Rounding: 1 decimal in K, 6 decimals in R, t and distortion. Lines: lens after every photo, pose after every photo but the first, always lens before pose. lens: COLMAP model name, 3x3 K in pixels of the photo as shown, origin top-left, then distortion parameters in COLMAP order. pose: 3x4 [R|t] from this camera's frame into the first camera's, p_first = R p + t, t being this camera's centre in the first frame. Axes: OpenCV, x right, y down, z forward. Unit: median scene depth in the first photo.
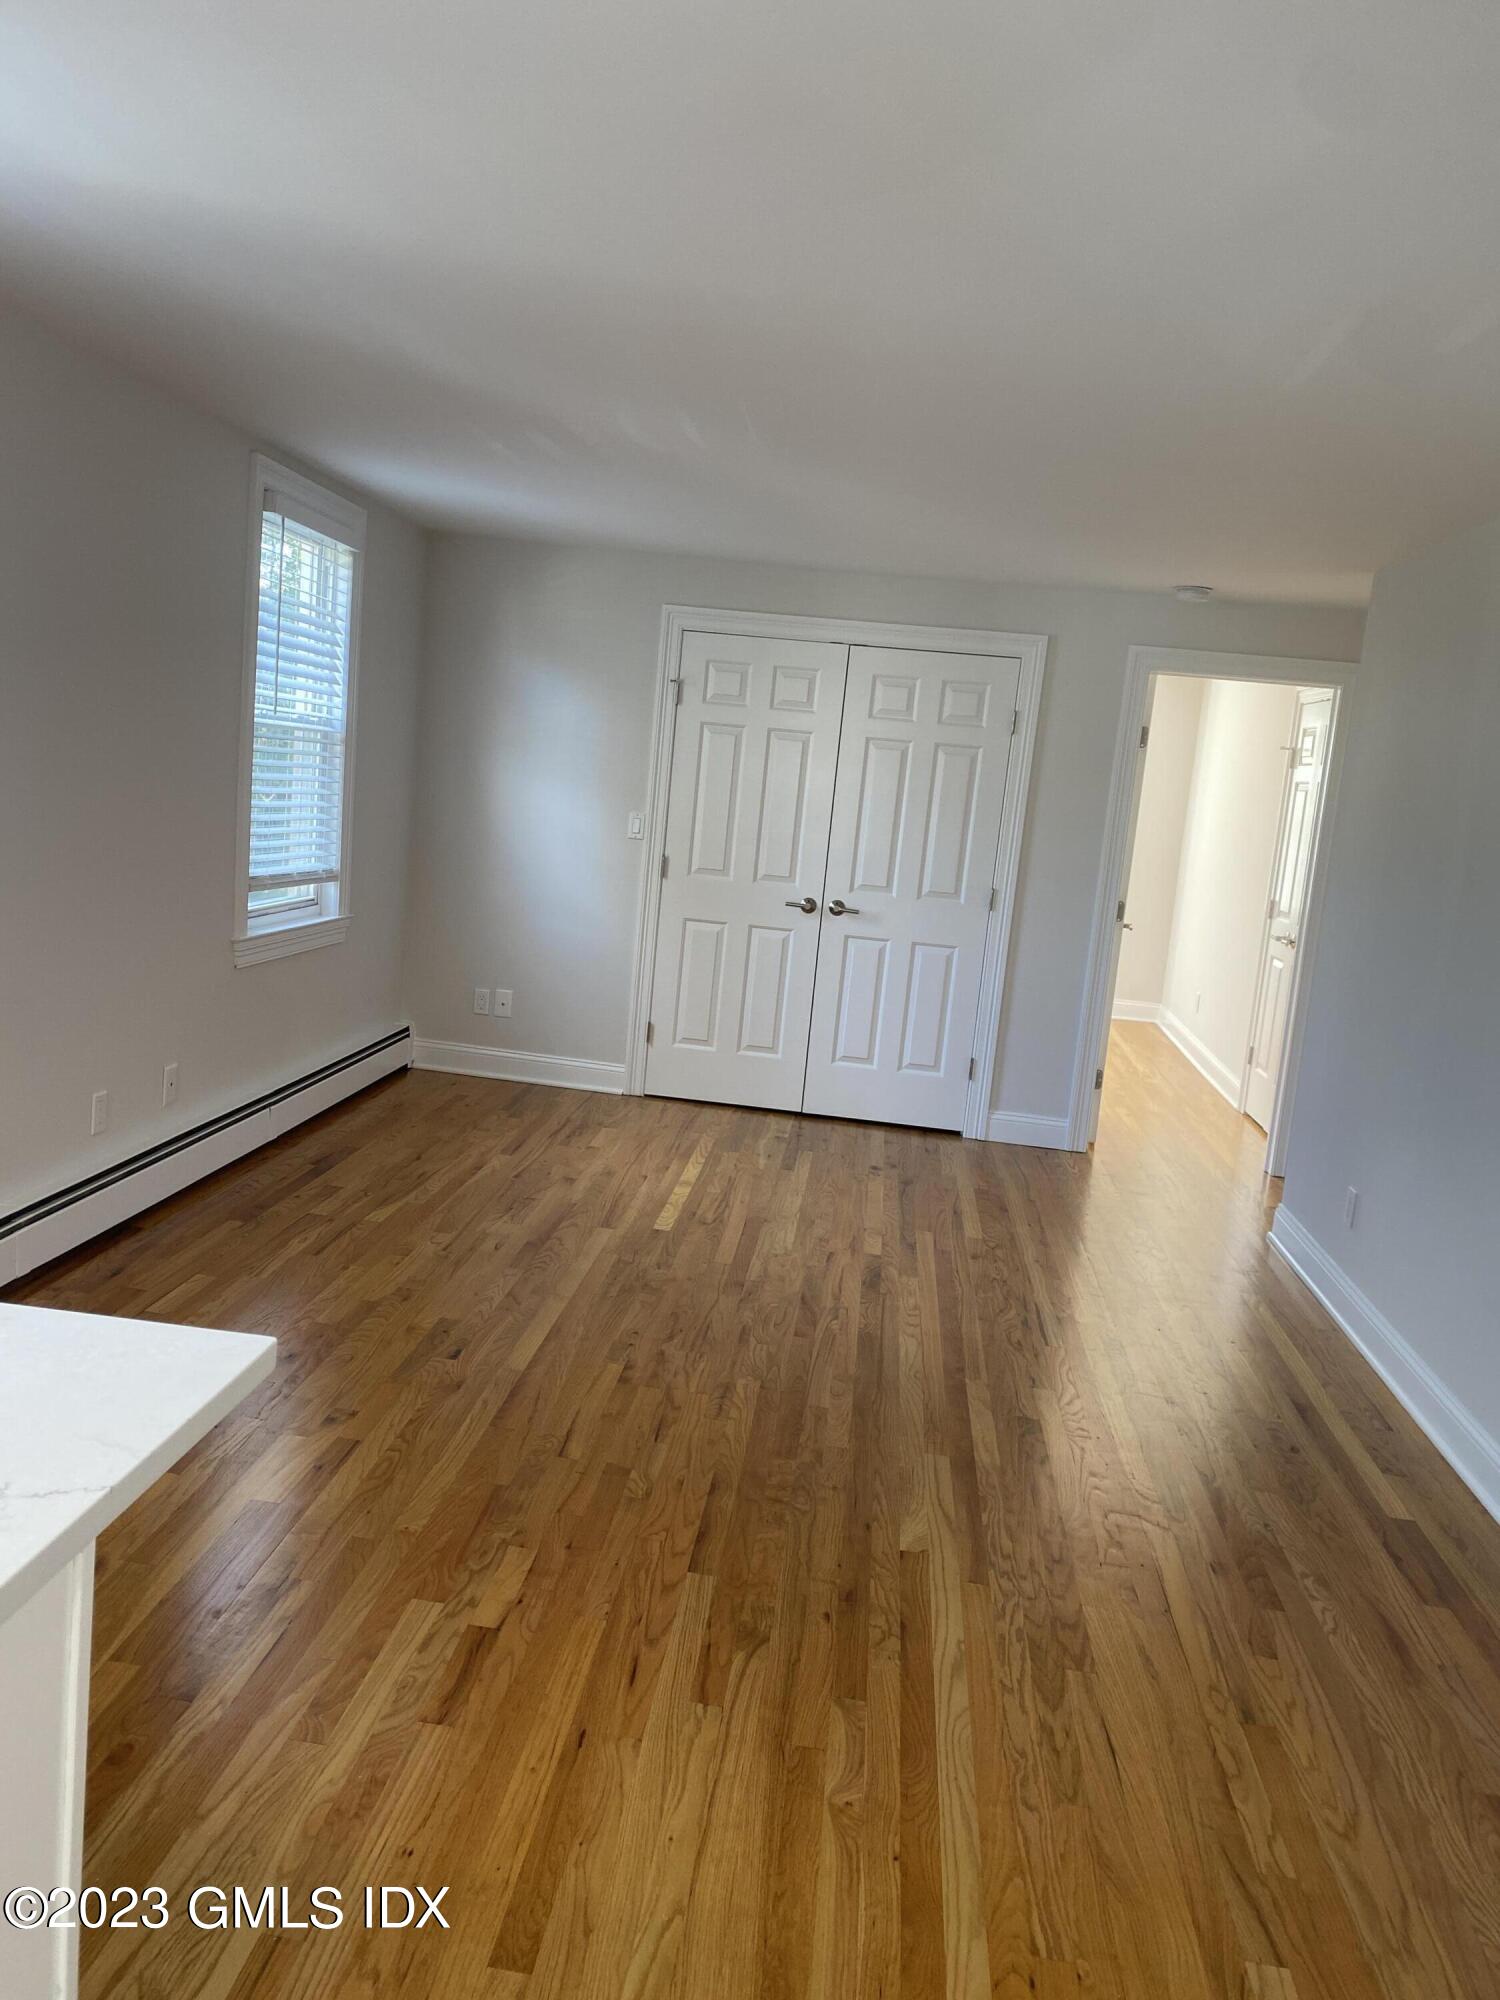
lens RADIAL K [[1503.8, 0, 749.5], [0, 1503.8, 999.2], [0, 0, 1]] dist [0.042886, -0.053863]
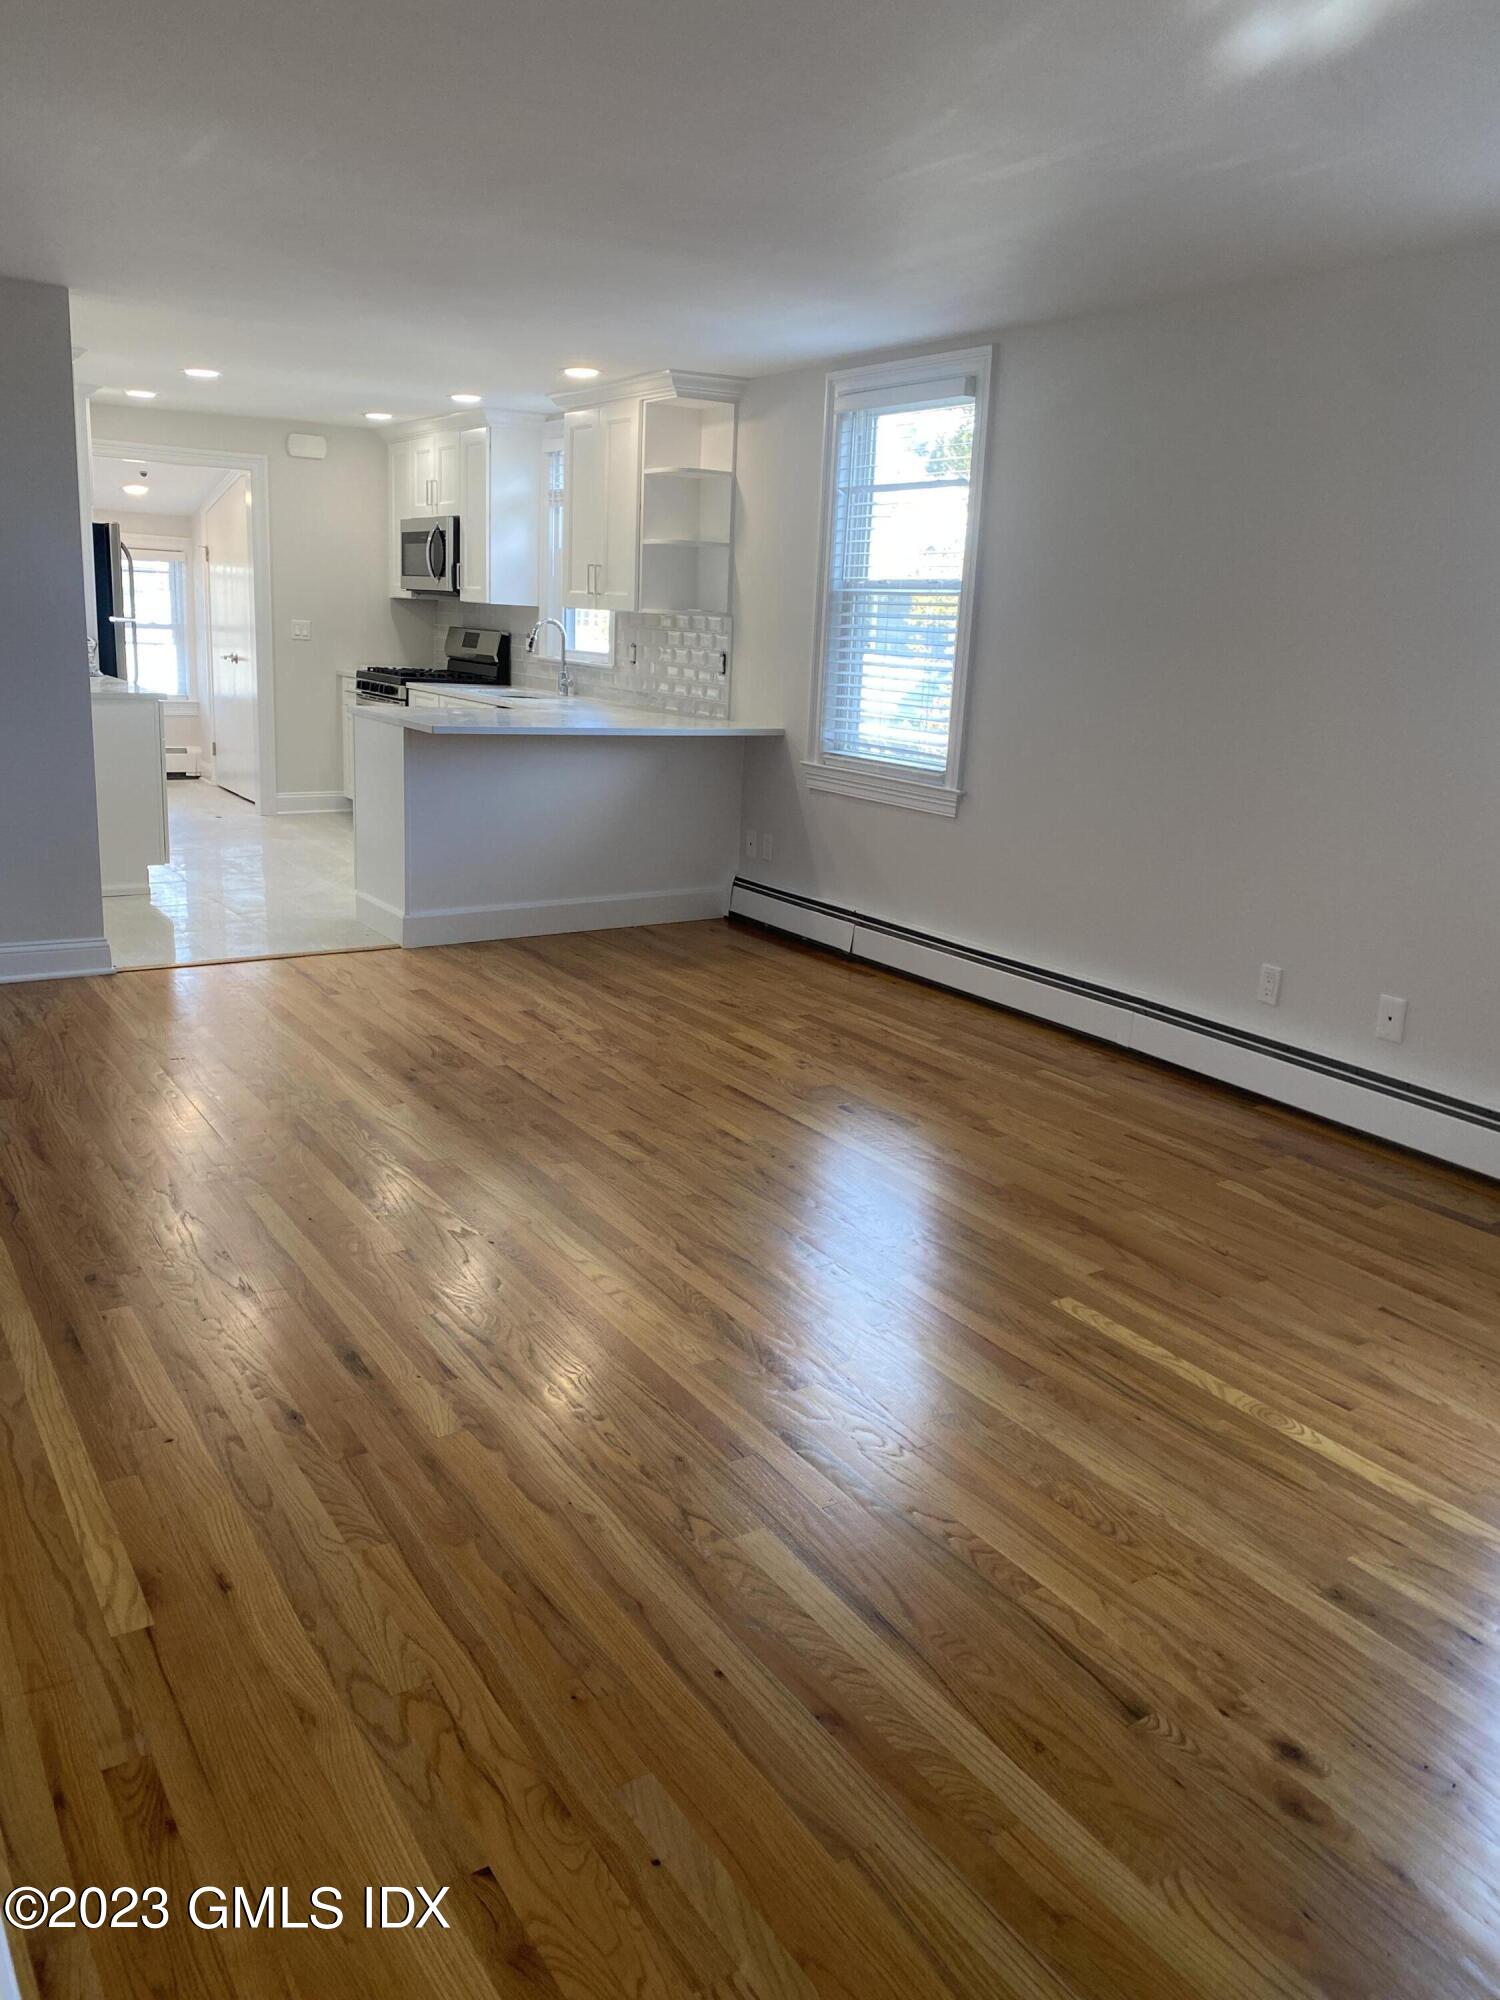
lens RADIAL K [[1503.8, 0, 735.9], [0, 1503.8, 986.5], [0, 0, 1]] dist [0.042886, -0.053863]
pose [[-0.778205, 0.026117, -0.627468, 0.468022], [-0.209329, 0.931211, 0.298376, -0.143103], [0.592097, 0.363544, -0.719205, 1.360379]]
